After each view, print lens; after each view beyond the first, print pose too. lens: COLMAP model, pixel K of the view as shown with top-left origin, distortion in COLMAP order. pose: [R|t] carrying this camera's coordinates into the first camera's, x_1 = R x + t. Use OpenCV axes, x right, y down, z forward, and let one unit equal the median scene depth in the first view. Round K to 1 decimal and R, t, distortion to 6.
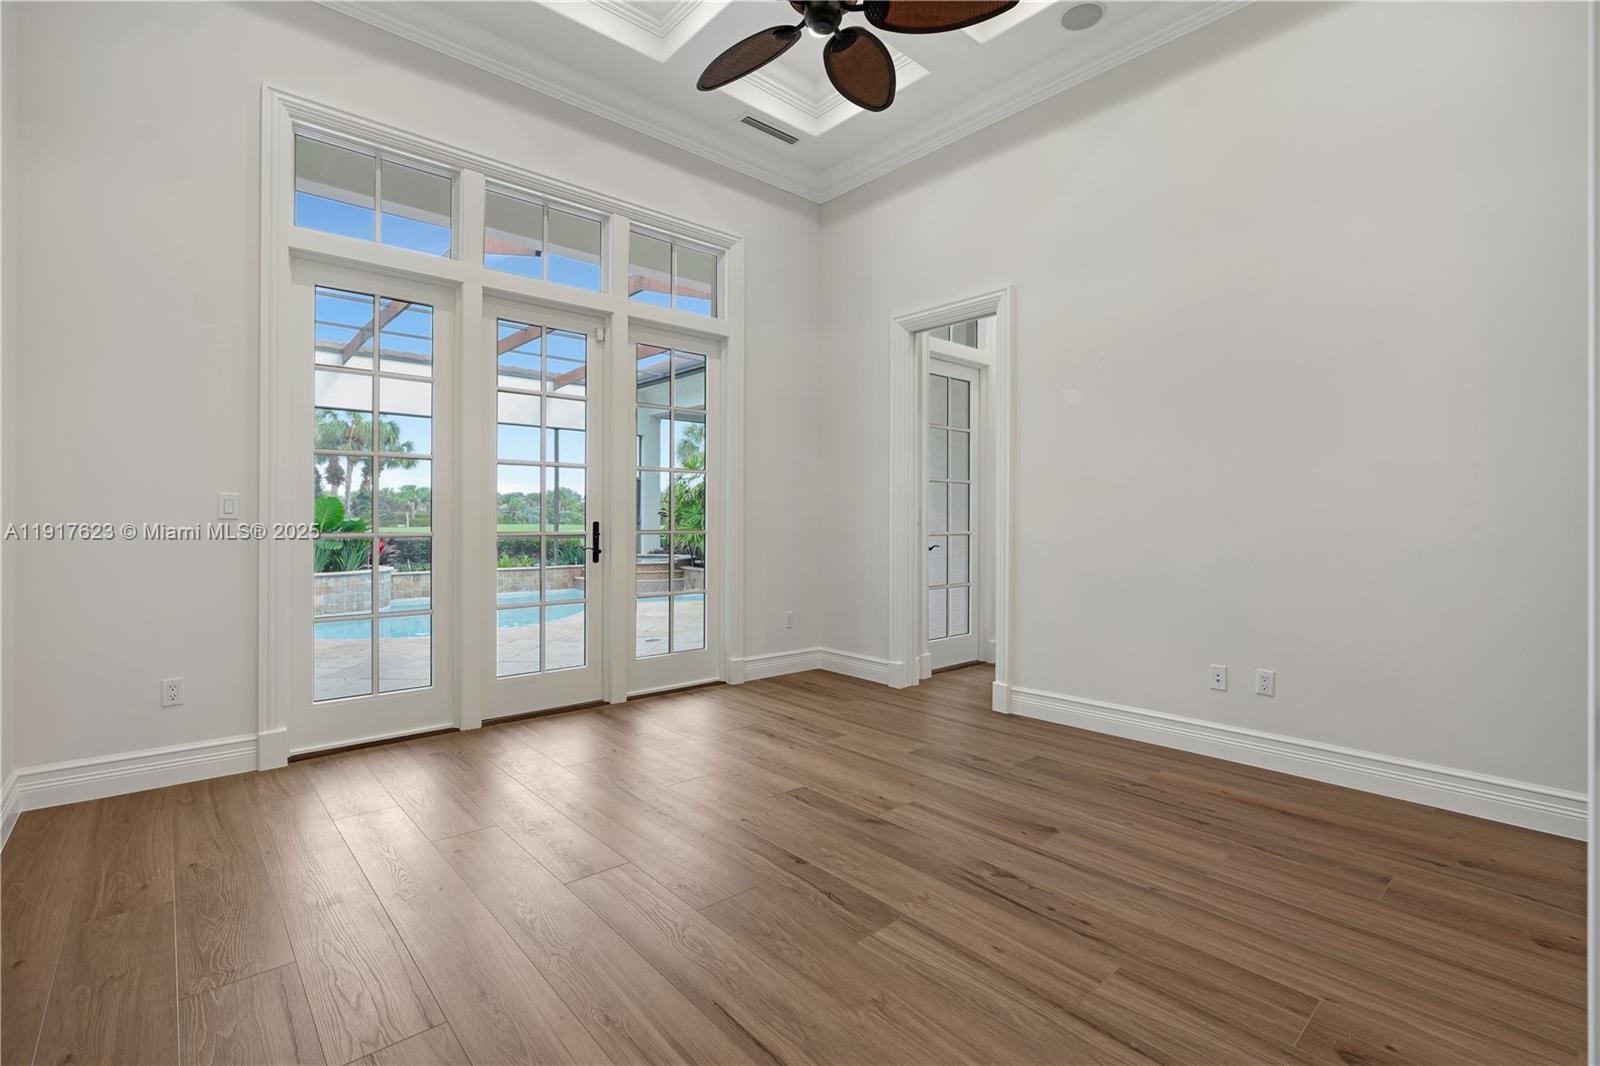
lens RADIAL K [[712.9, 0, 798.8], [0, 712.9, 519.0], [0, 0, 1]] dist [-0.012078, 0.004774]
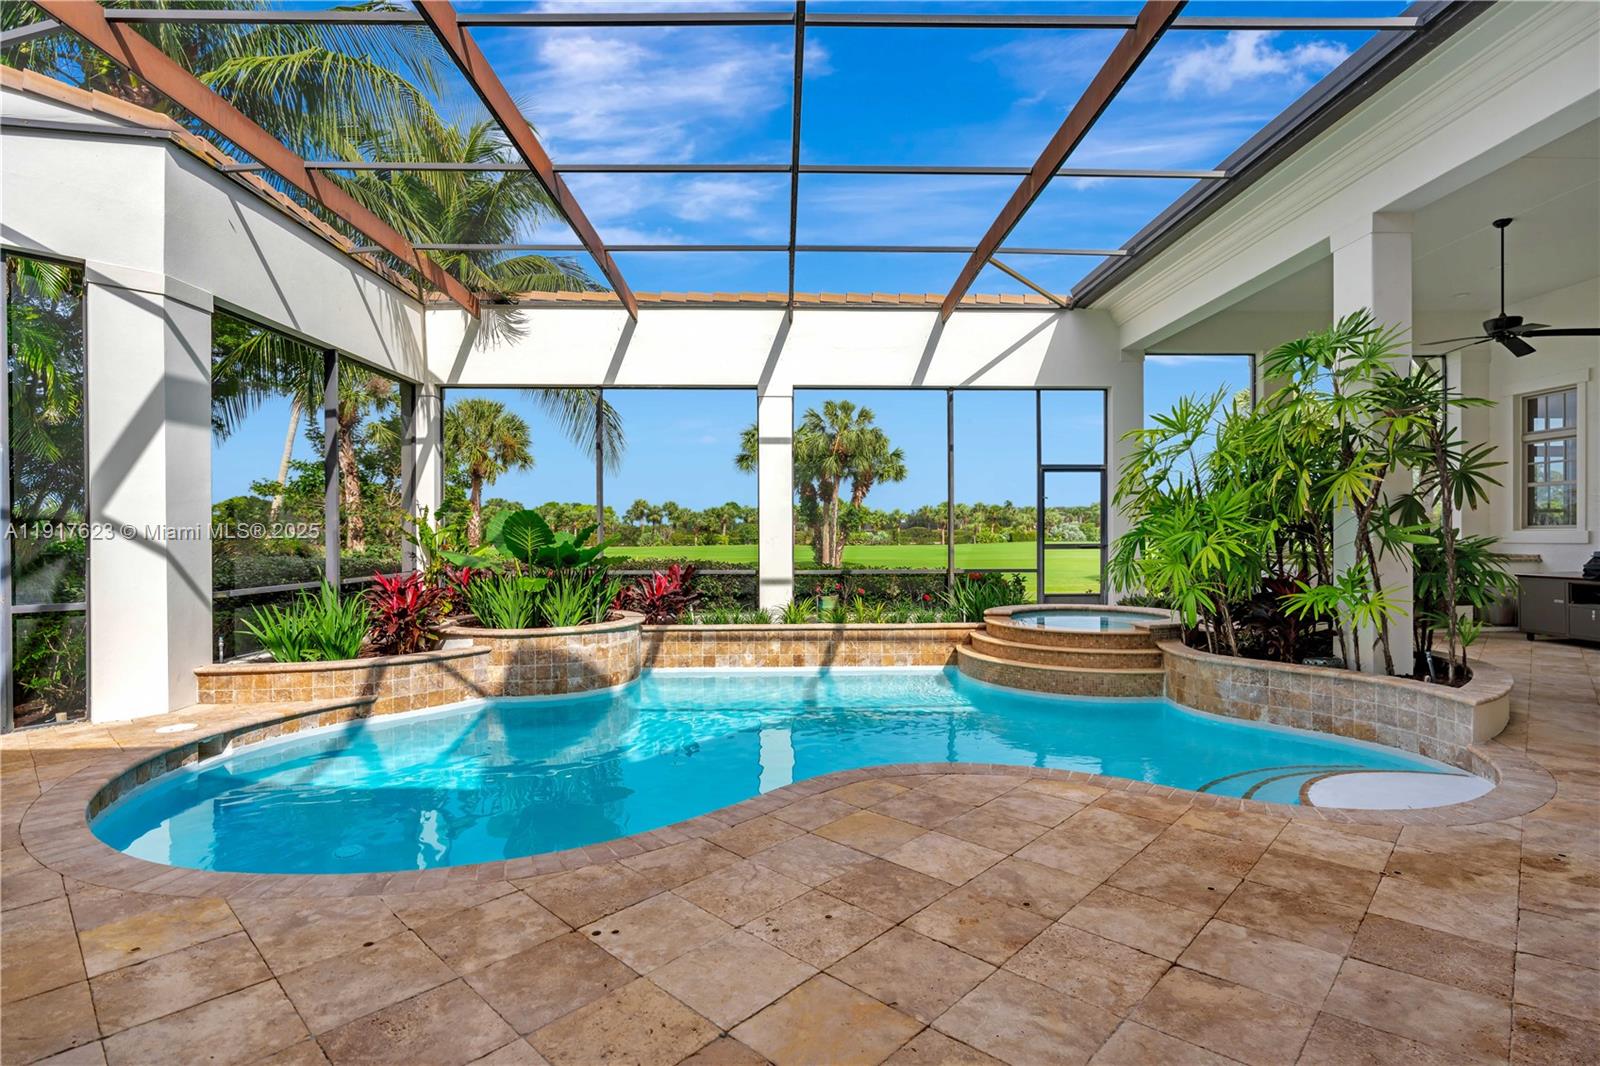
lens RADIAL K [[790.0, 0, 800.7], [0, 790.0, 539.0], [0, 0, 1]] dist [-0.011568, 0.004700]
pose [[0.759747, -0.005367, -0.650197, -0.007702], [0.008226, 0.999965, 0.001359, -0.002933], [0.650167, -0.006381, 0.759764, 0.413707]]
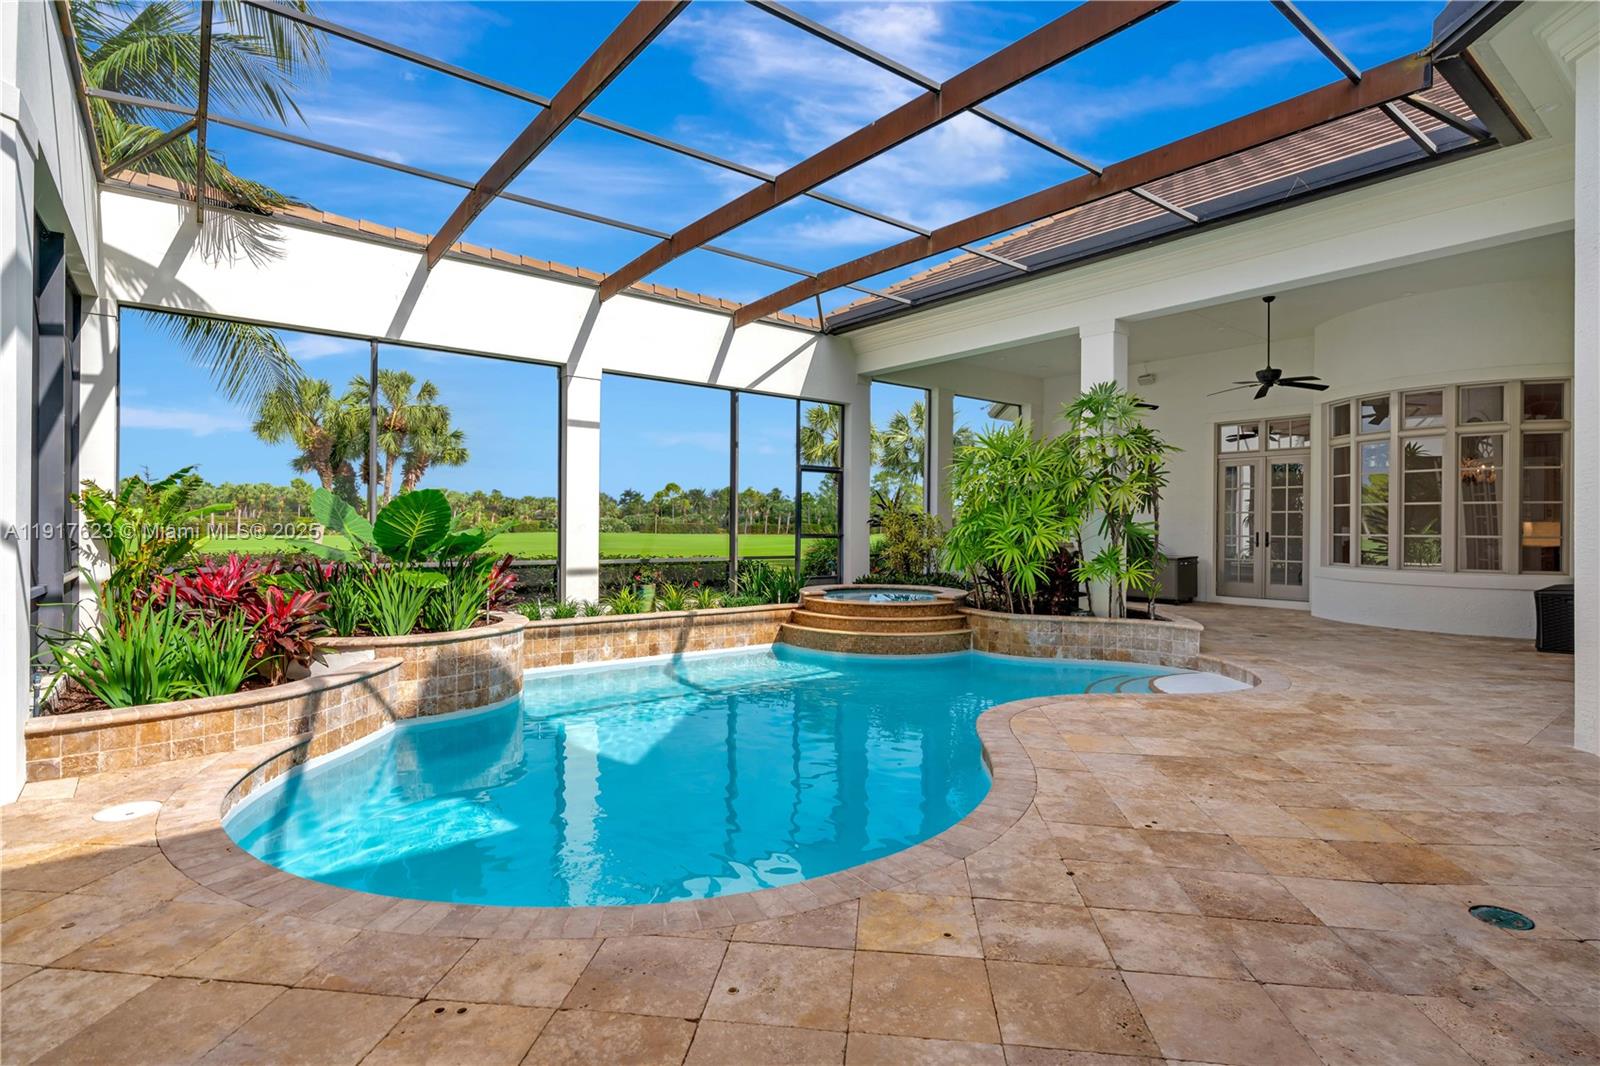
lens RADIAL K [[790.0, 0, 807.7], [0, 790.0, 531.3], [0, 0, 1]] dist [-0.011568, 0.004700]
pose [[0.998358, 0.002471, -0.057231, -0.230131], [-0.002167, 0.999983, 0.005376, -0.002882], [0.057244, -0.005243, 0.998346, 0.288361]]
